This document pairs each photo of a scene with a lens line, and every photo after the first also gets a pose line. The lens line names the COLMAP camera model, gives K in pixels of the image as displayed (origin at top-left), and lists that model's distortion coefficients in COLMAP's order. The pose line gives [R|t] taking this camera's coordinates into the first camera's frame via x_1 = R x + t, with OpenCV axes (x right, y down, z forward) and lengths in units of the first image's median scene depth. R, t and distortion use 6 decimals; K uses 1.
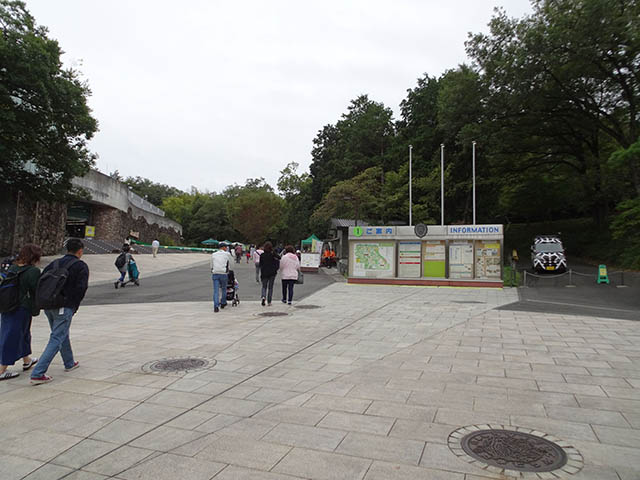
lens RADIAL K [[450.8, 0, 320.9], [0, 450.8, 239.4], [0, 0, 1]] dist [0.000293, 0.001302]
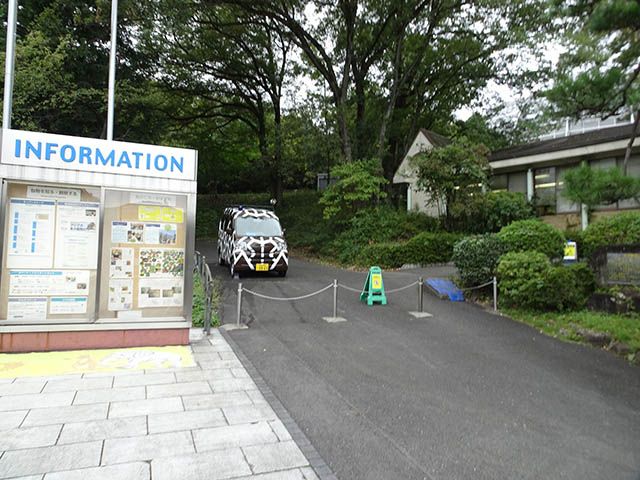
lens RADIAL K [[450.8, 0, 320.7], [0, 450.8, 238.3], [0, 0, 1]] dist [0.000293, 0.001302]
pose [[0.729531, 0.027900, 0.683379, 0.240014], [-0.060963, 0.997843, 0.024342, 0.017063], [-0.681226, -0.059419, 0.729658, 0.677096]]
